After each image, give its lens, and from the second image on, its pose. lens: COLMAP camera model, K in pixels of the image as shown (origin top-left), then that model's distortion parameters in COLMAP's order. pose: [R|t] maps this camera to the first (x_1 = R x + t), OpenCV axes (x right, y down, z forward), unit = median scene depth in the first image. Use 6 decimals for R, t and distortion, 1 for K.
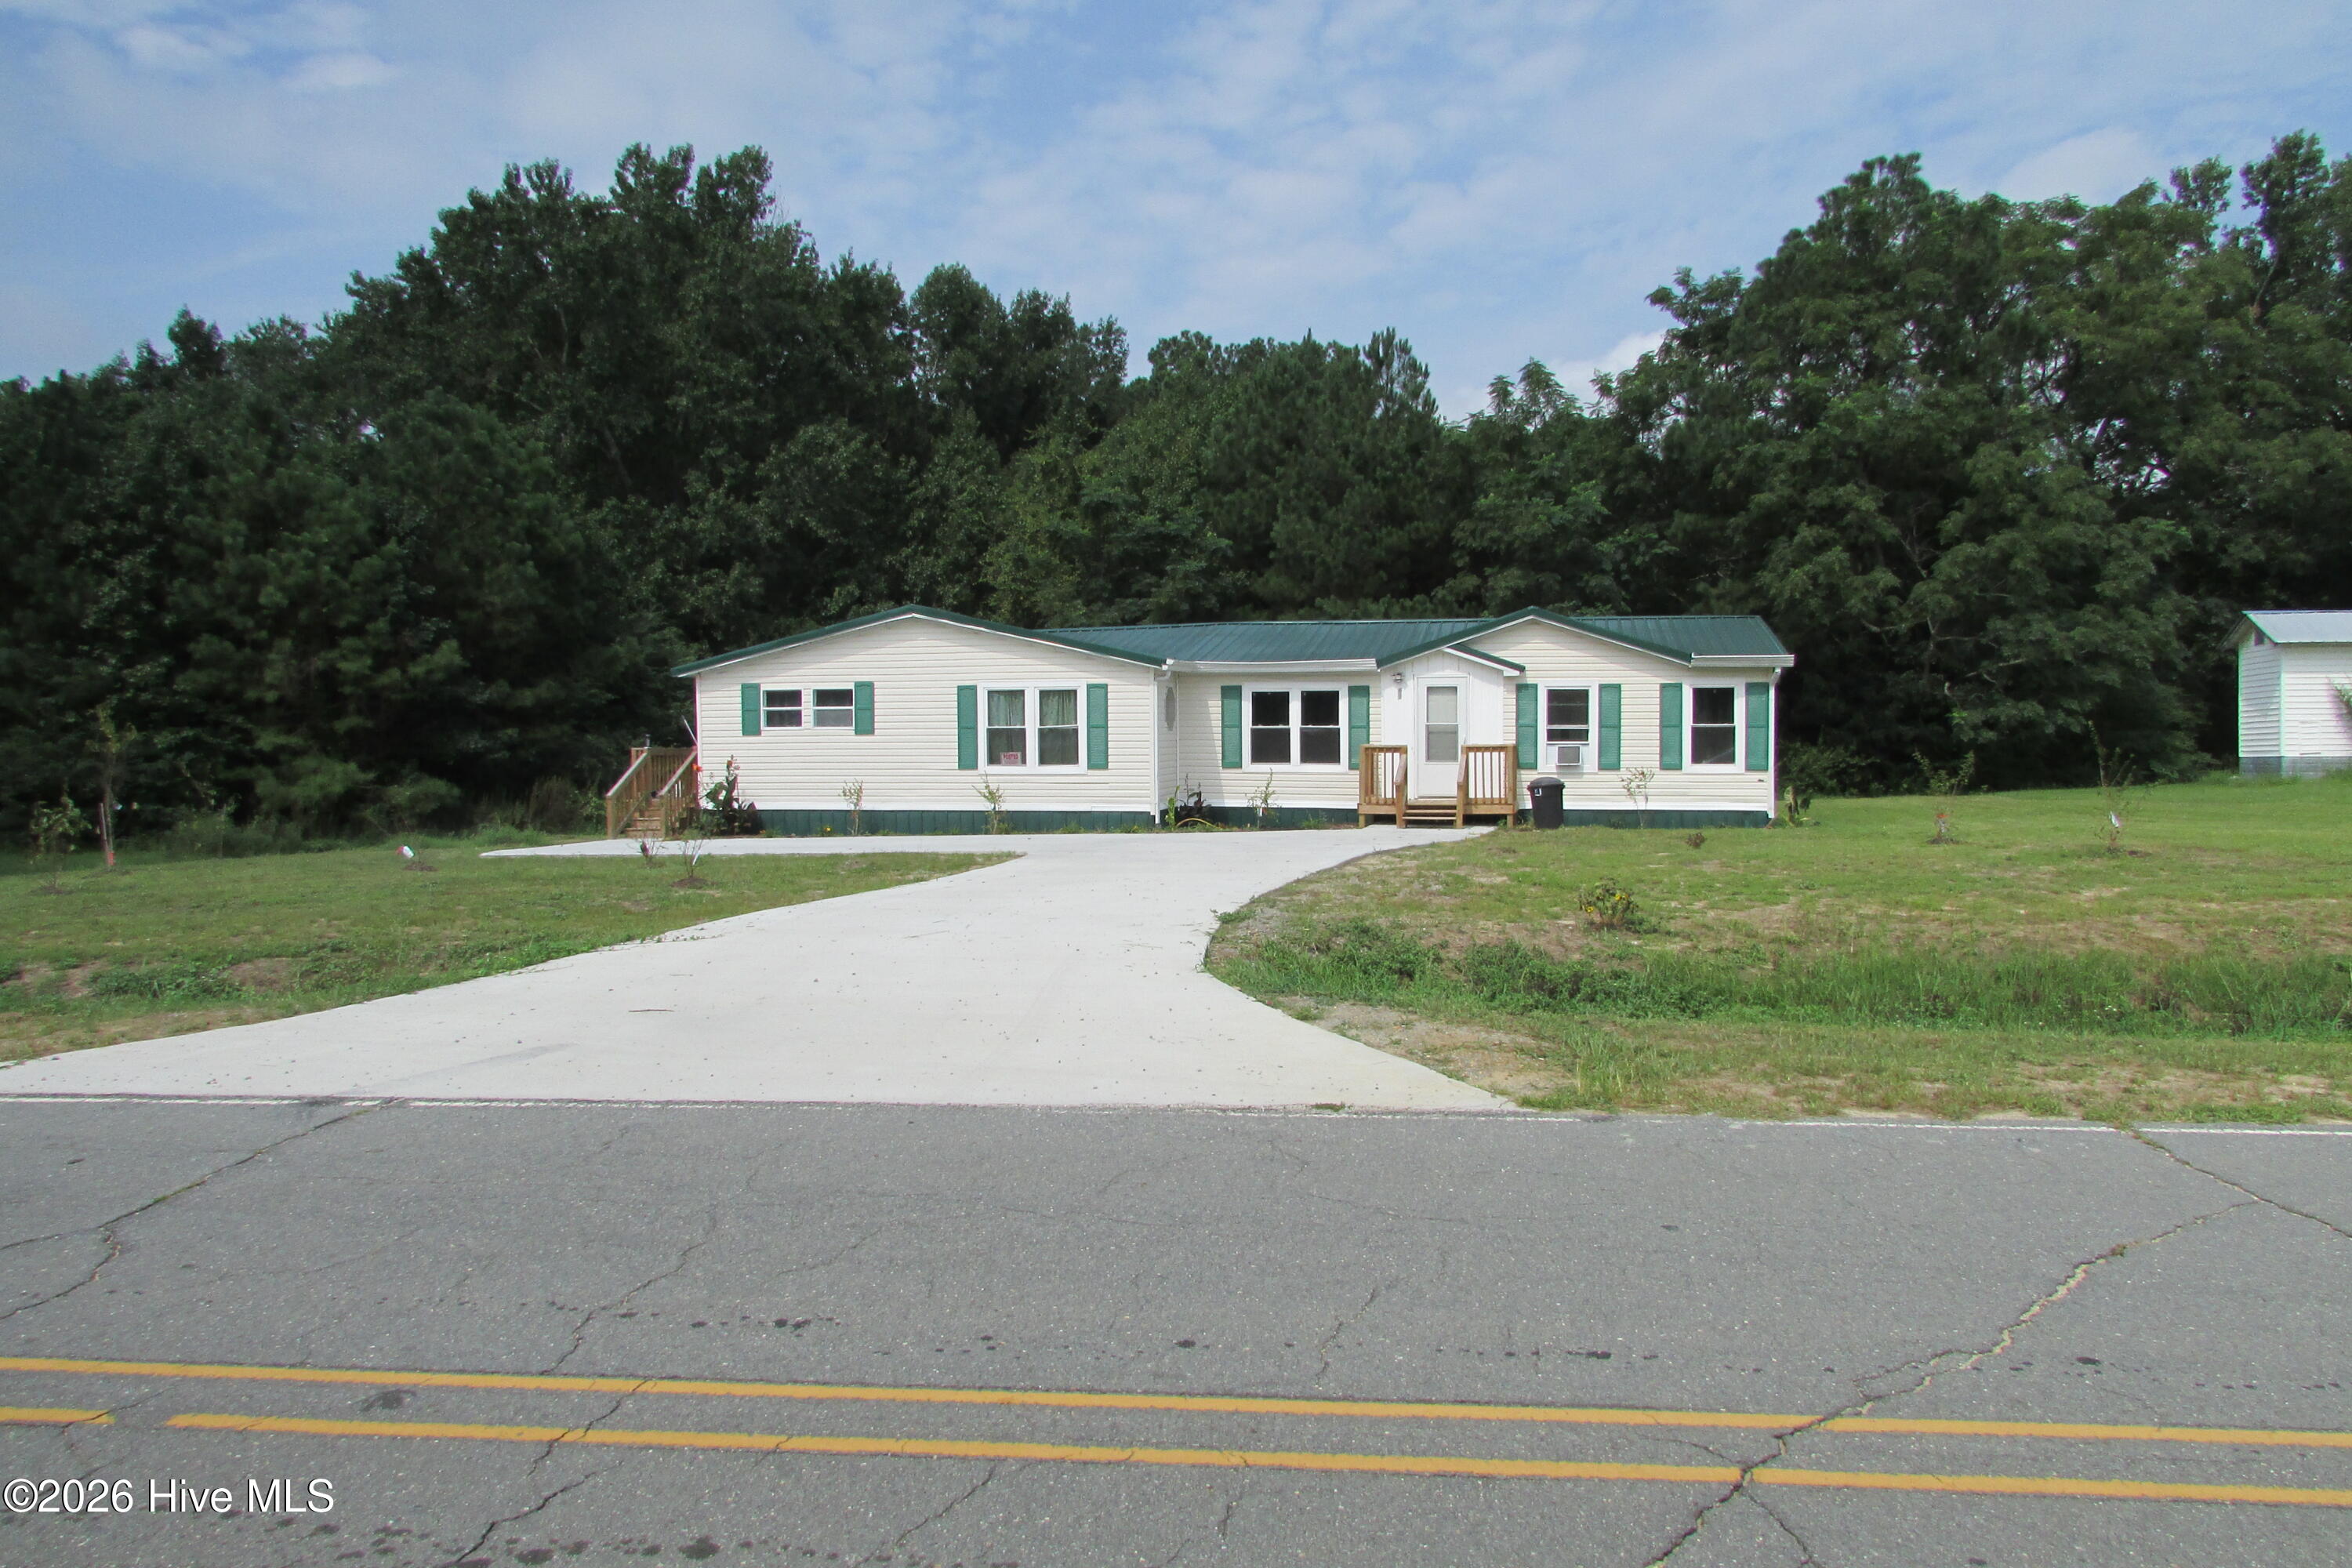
lens RADIAL K [[1672.2, 0, 1168.5], [0, 1672.2, 788.8], [0, 0, 1]] dist [-0.036180, 0.011183]
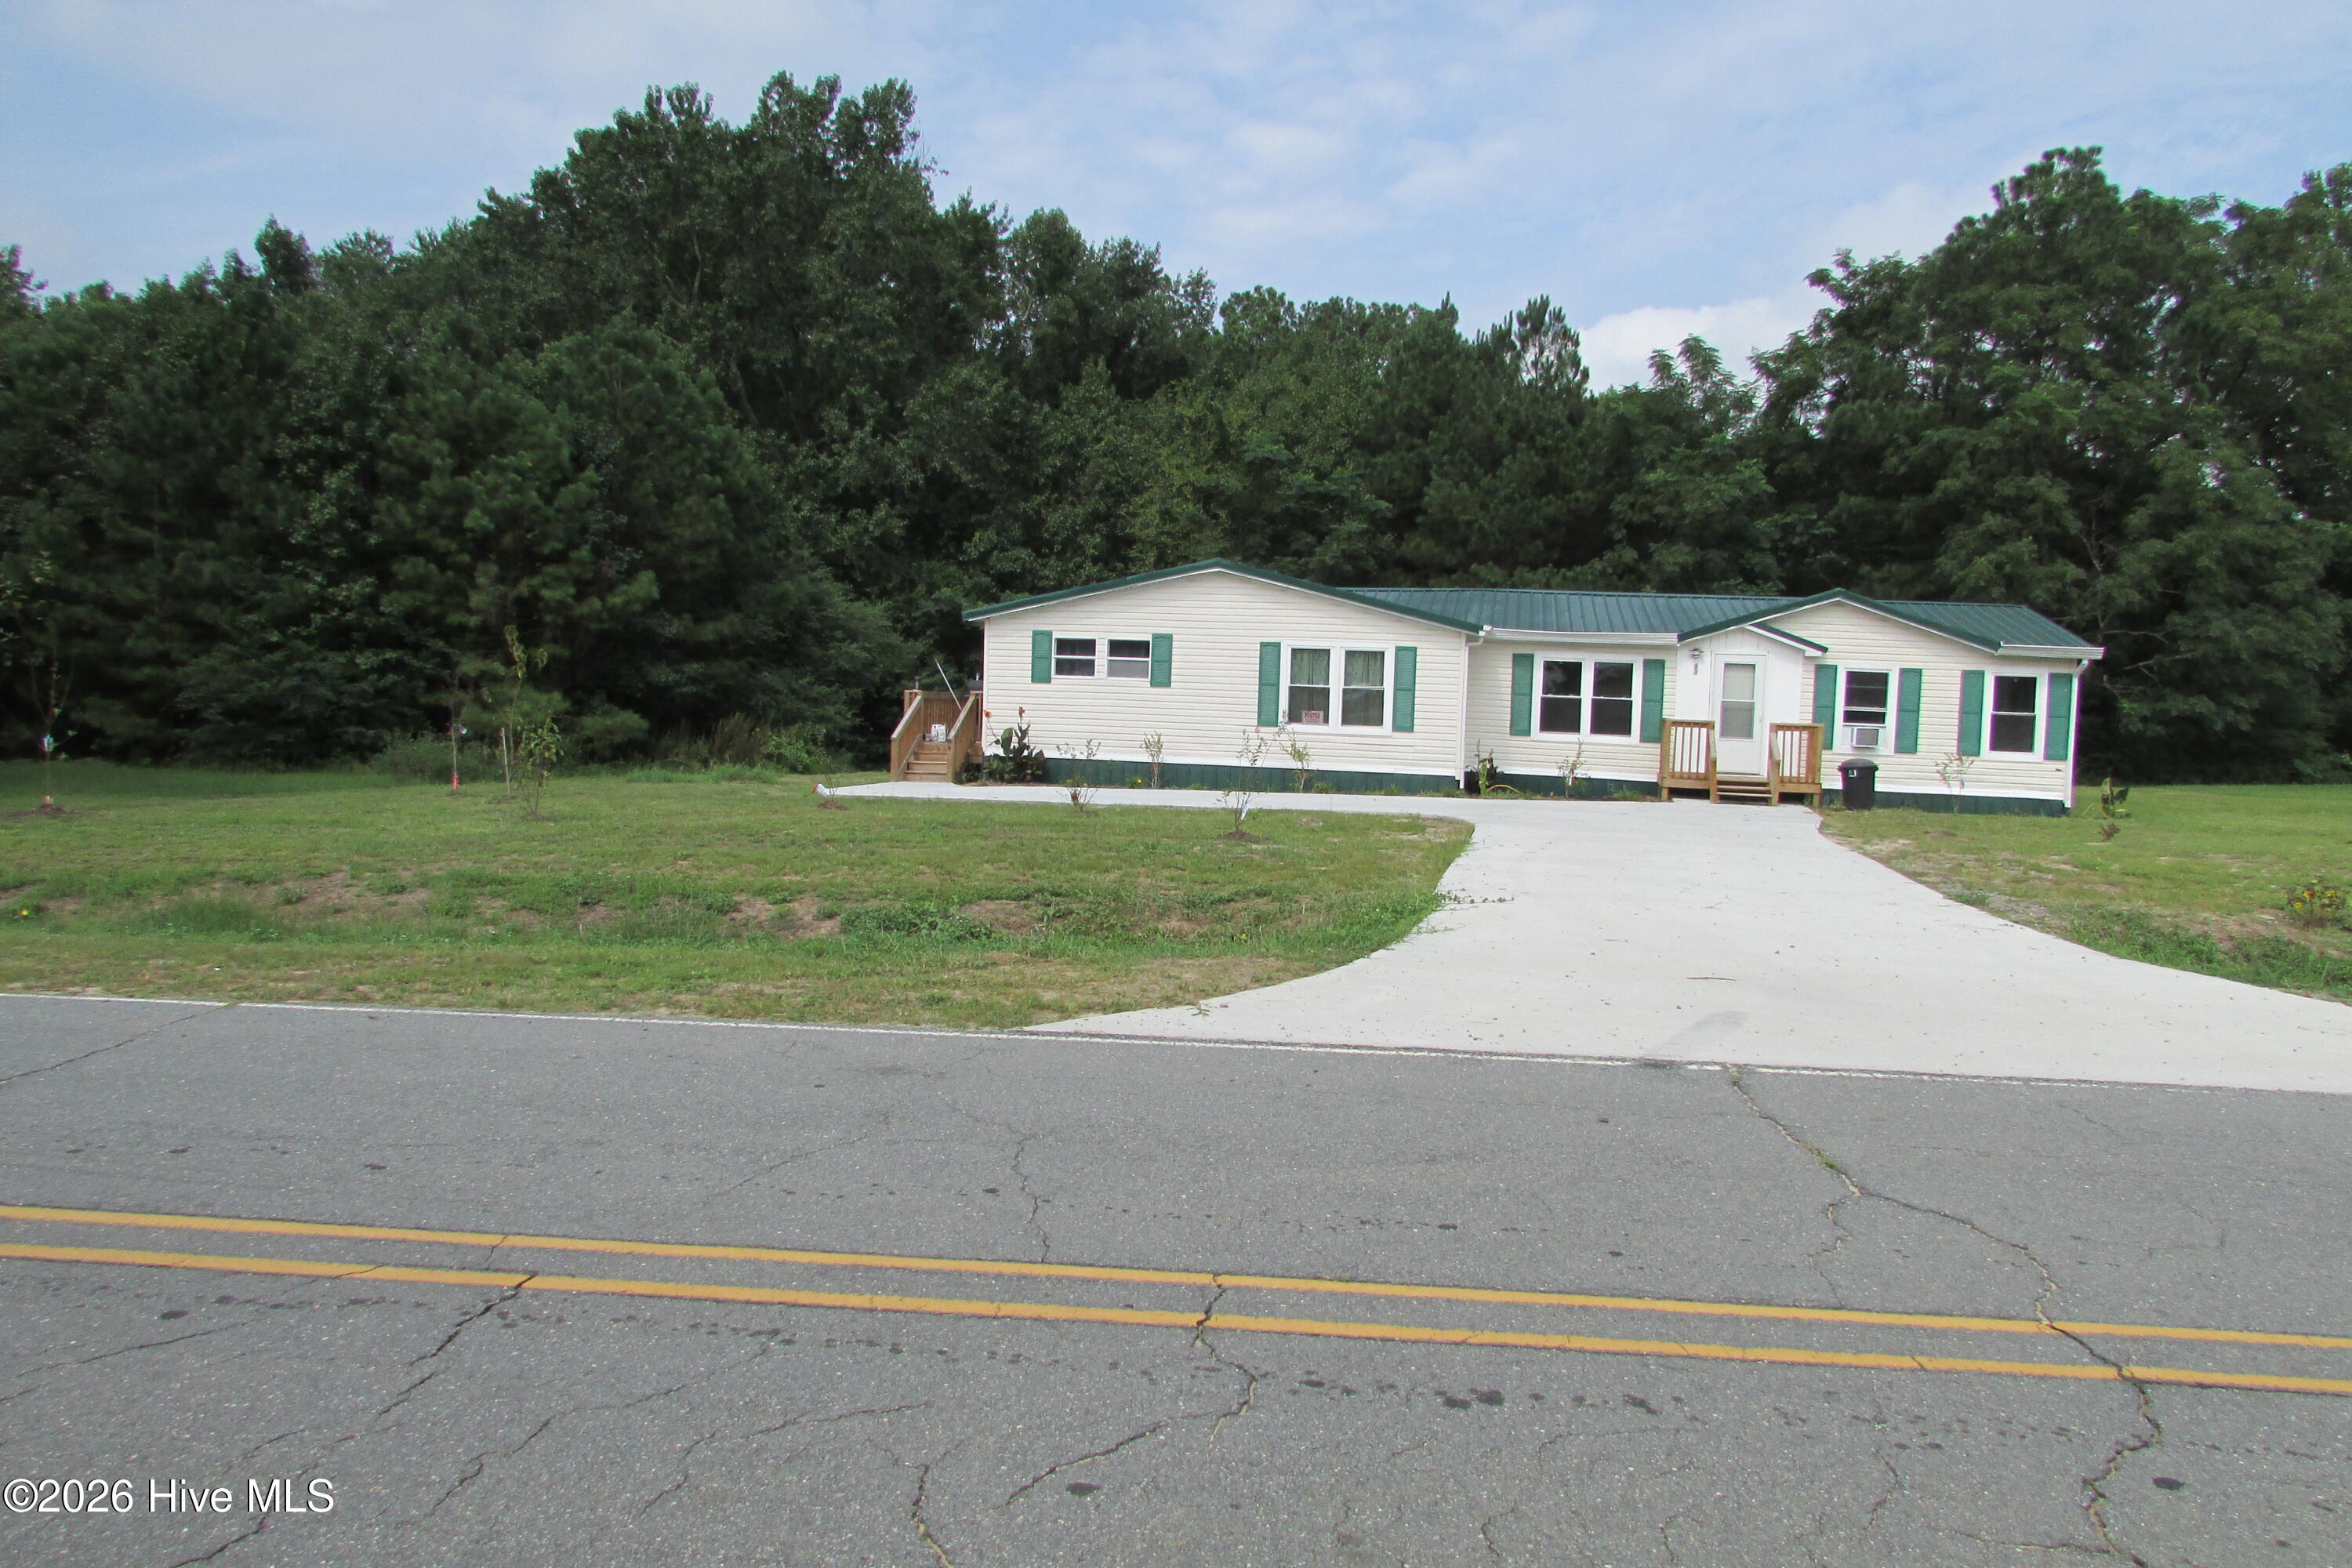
lens RADIAL K [[1672.2, 0, 1163.2], [0, 1672.2, 792.5], [0, 0, 1]] dist [-0.036180, 0.011183]
pose [[0.999071, 0.039625, 0.016943, -0.127526], [-0.040112, 0.998761, 0.029453, 0.000575], [-0.015755, -0.030105, 0.999423, -0.001547]]
